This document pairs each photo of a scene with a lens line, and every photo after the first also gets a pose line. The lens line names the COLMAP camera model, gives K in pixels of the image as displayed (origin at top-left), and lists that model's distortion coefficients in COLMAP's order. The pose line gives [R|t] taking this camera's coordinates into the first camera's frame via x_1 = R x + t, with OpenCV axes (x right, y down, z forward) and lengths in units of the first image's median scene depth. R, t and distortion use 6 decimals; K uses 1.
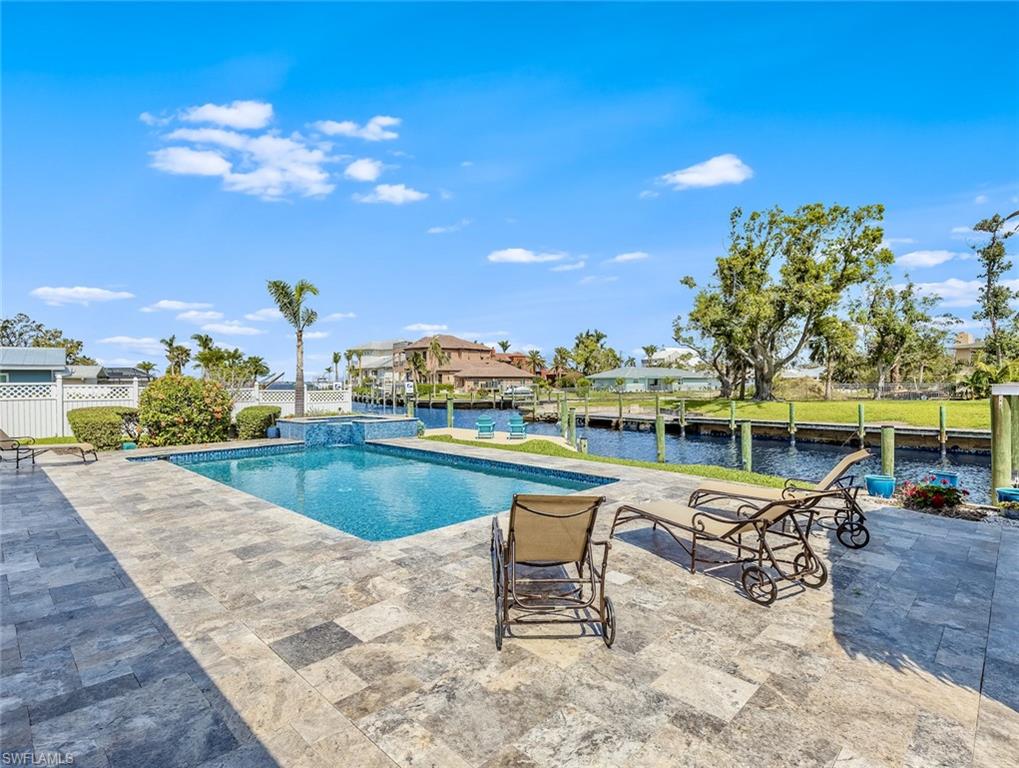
lens RADIAL K [[514.3, 0, 513.5], [0, 514.3, 385.8], [0, 0, 1]] dist [0.005636, 0.000191]
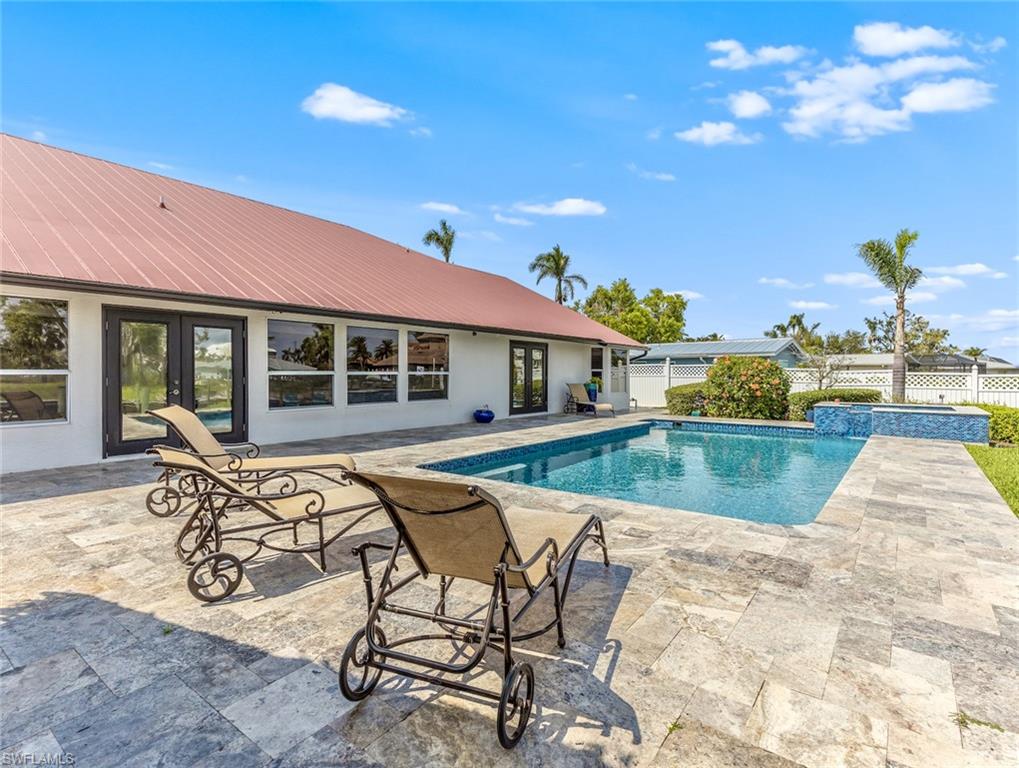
lens RADIAL K [[514.3, 0, 513.5], [0, 514.3, 385.8], [0, 0, 1]] dist [0.005636, 0.000191]
pose [[0.121345, 0.027437, -0.992231, 0.052726], [-0.008803, 0.999608, 0.026565, 0.002662], [0.992571, 0.005511, 0.121539, 0.052580]]
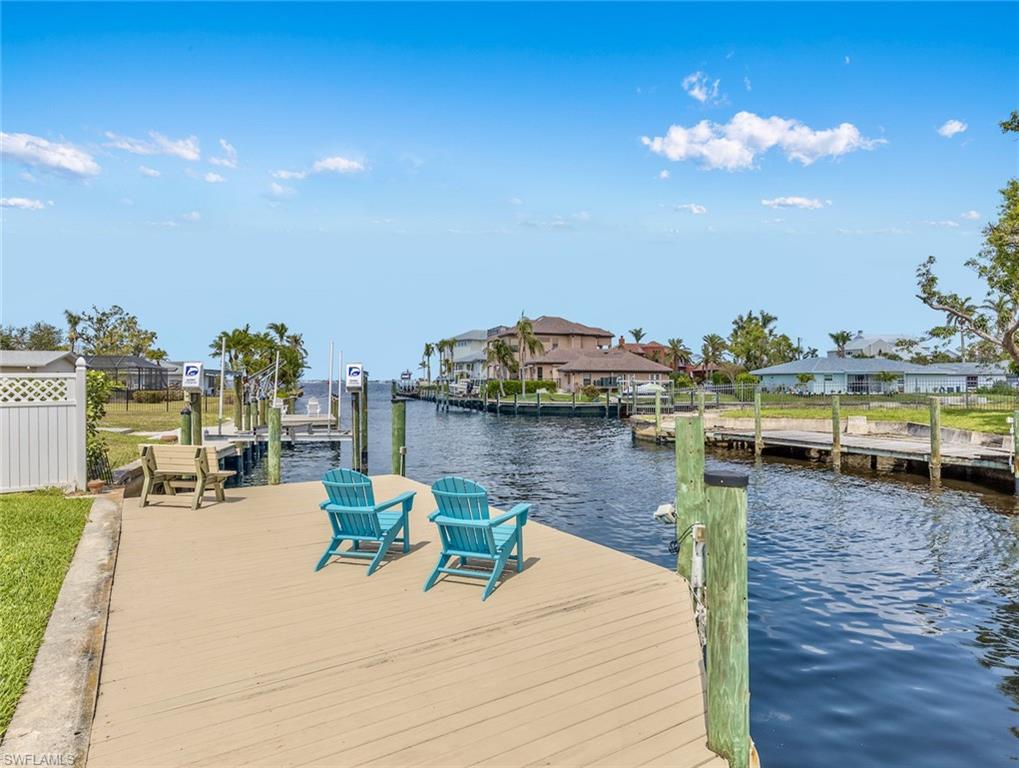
lens RADIAL K [[586.5, 0, 511.9], [0, 586.5, 388.2], [0, 0, 1]] dist [0.005557, 0.000617]
pose [[0.971537, 0.007492, -0.236768, 0.016983], [-0.006565, 0.999967, 0.004703, 0.003400], [0.236795, -0.003014, 0.971555, 0.150408]]
